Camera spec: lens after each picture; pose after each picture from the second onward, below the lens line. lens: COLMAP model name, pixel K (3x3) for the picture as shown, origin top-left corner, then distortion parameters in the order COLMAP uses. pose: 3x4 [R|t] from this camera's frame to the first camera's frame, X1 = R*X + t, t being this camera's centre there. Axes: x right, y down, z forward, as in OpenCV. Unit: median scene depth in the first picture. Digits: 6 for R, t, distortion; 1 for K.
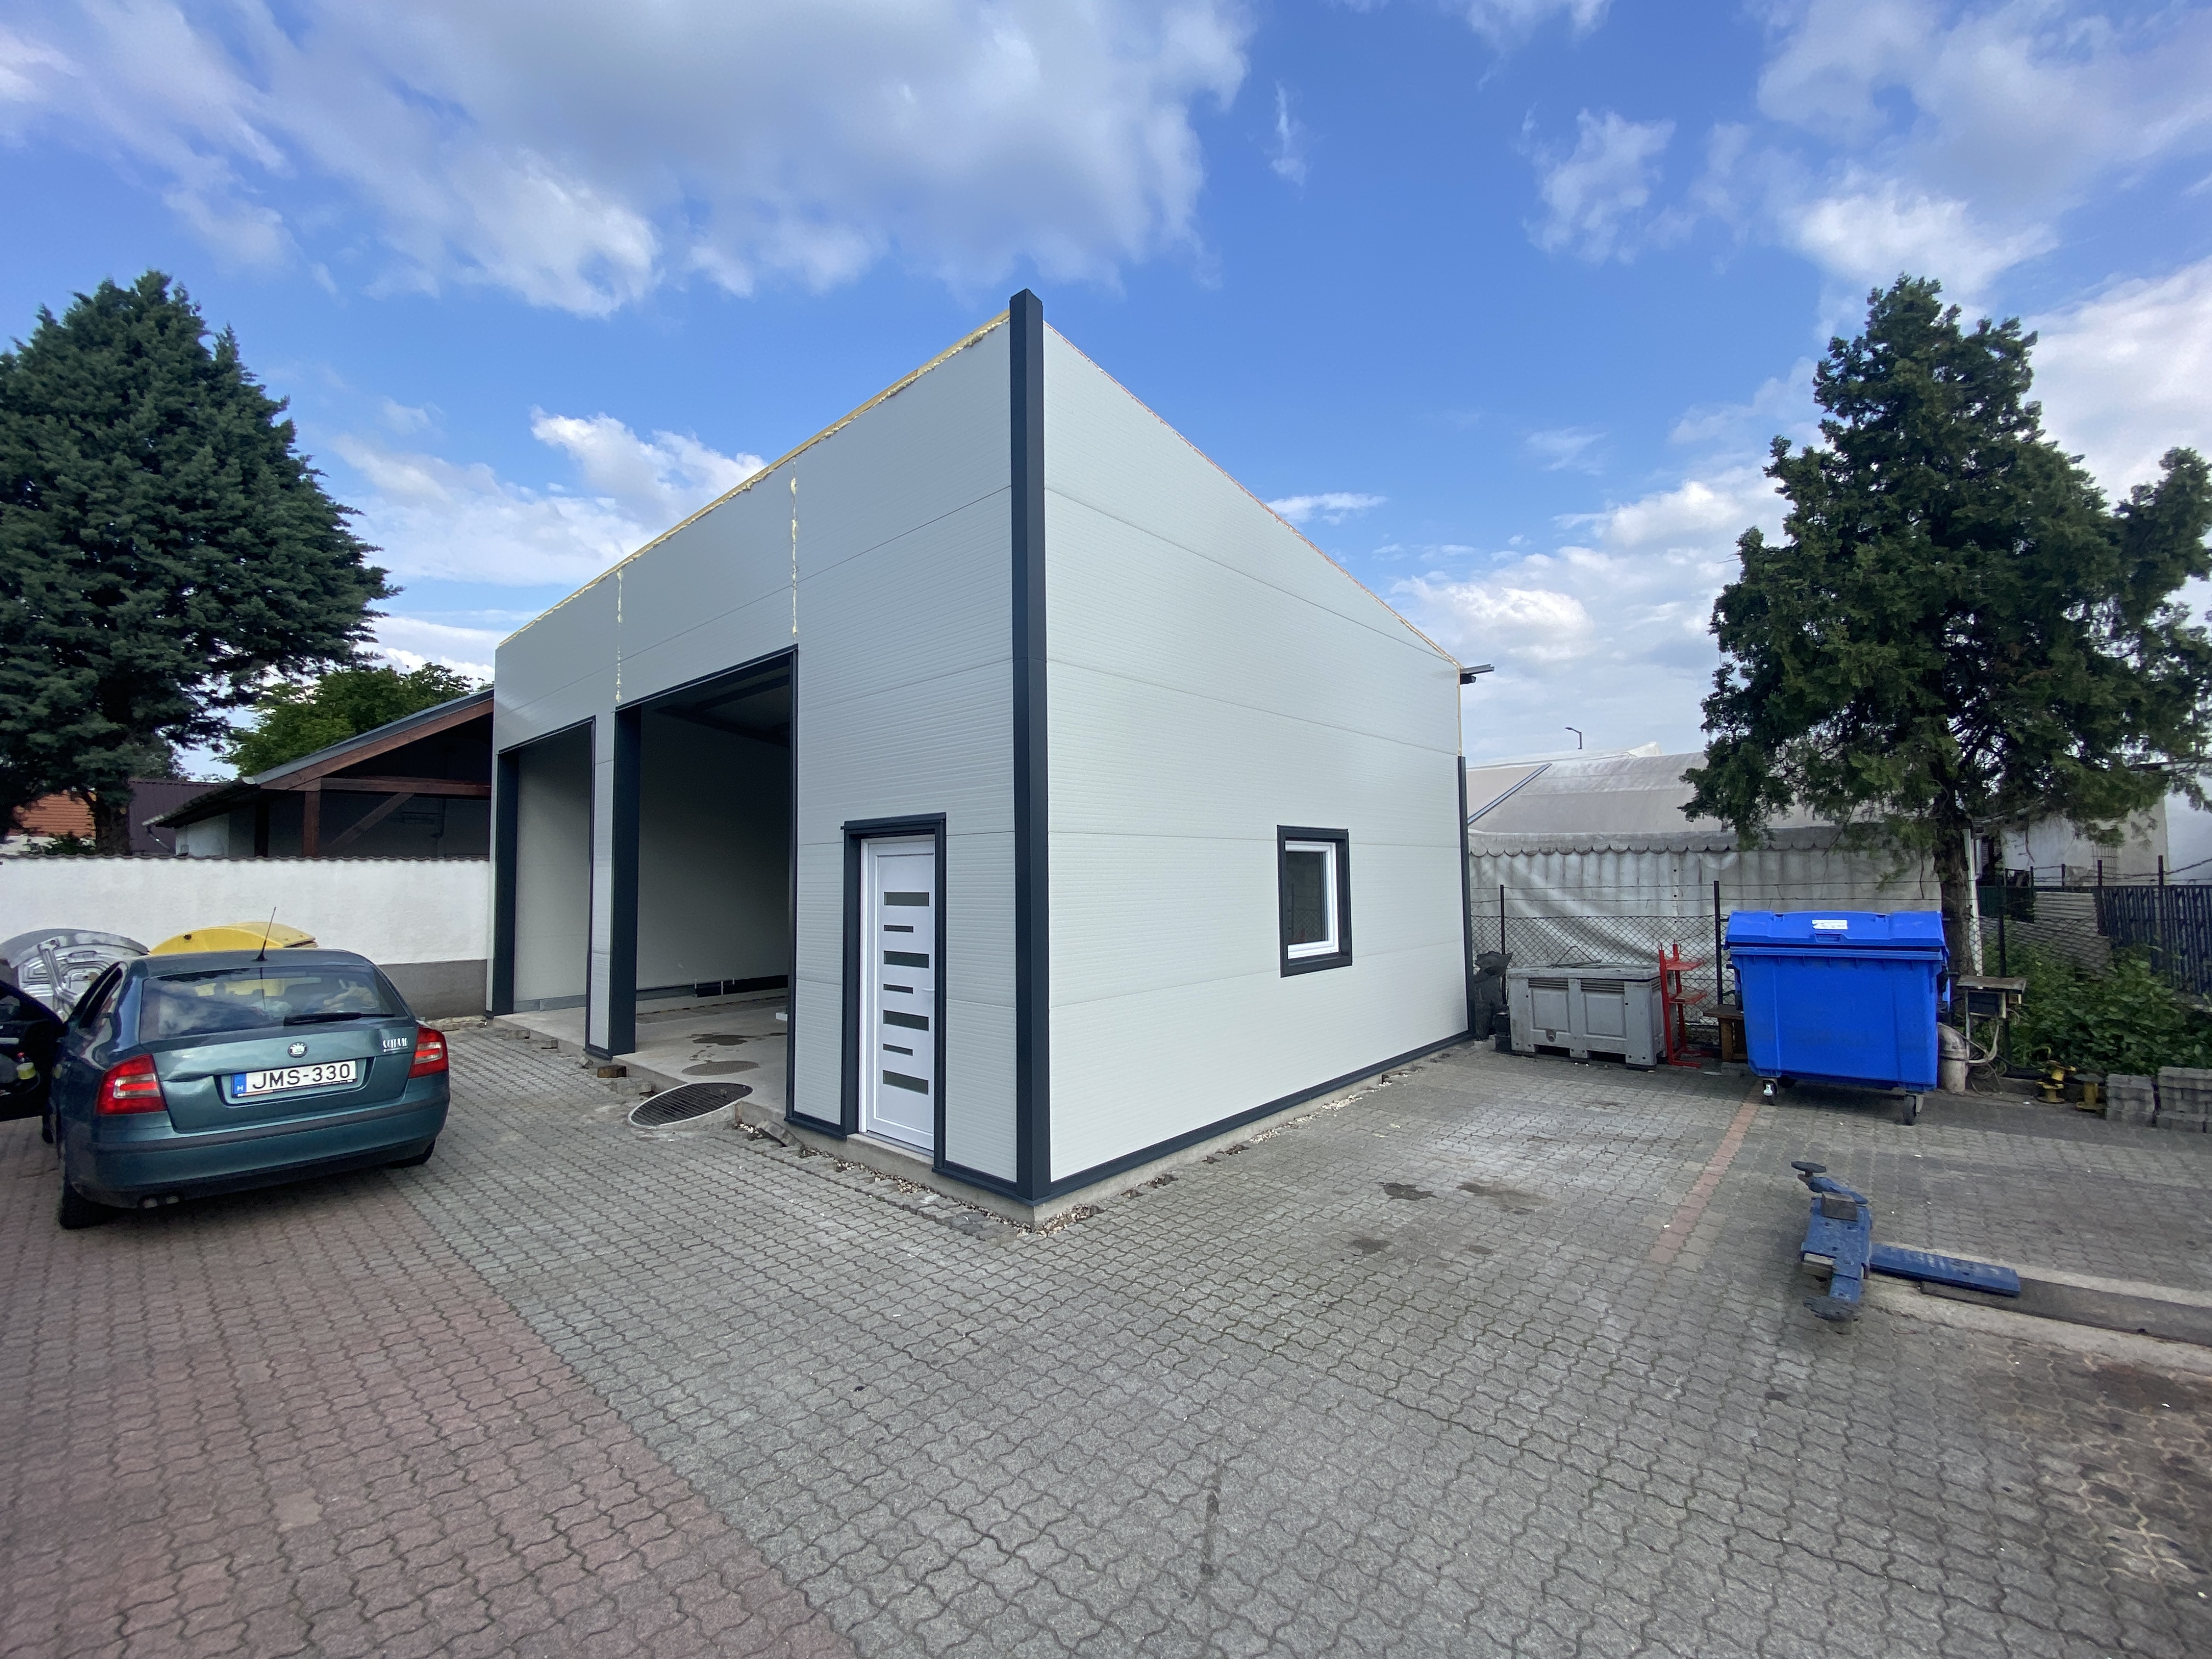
lens RADIAL K [[886.8, 0, 1106.0], [0, 886.8, 829.5], [0, 0, 1]] dist [-0.000901, -0.011529]
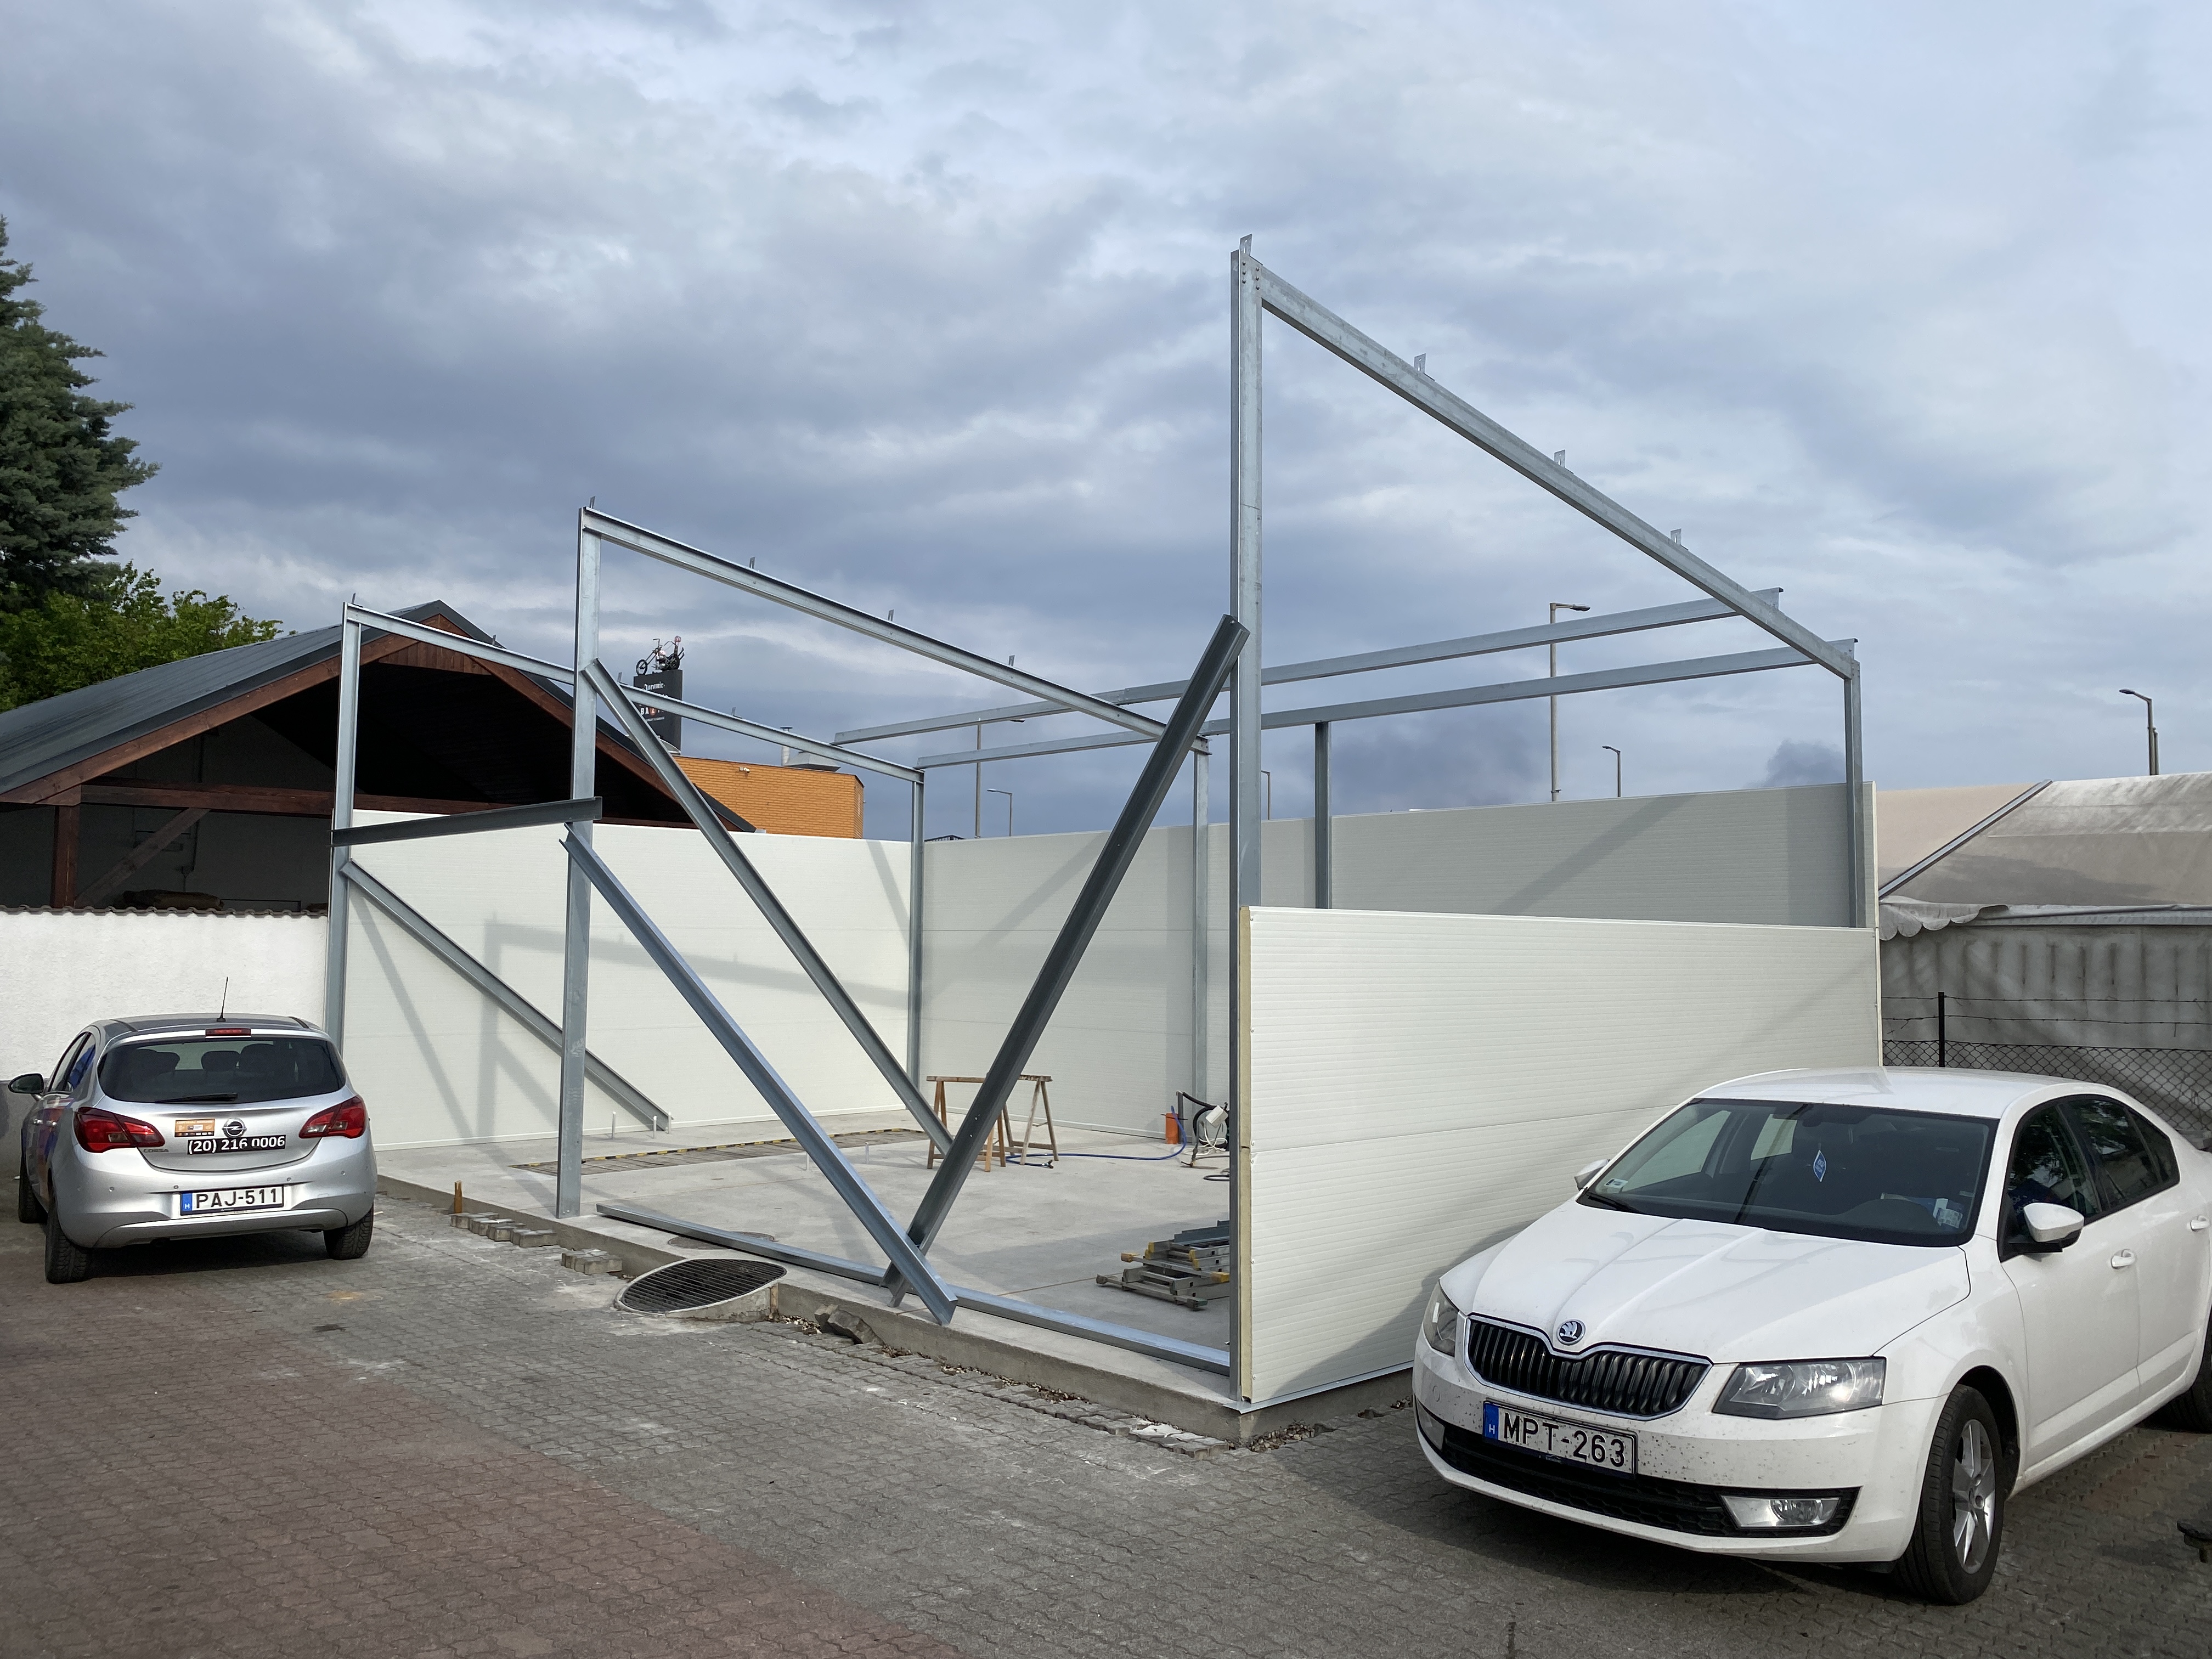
lens RADIAL K [[1762.8, 0, 1106.0], [0, 1762.8, 829.5], [0, 0, 1]] dist [0.012348, 0.006253]
pose [[0.997666, 0.017736, -0.065944, -0.095932], [-0.018476, 0.999773, -0.010623, -0.043141], [0.065740, 0.011817, 0.997767, -0.444237]]
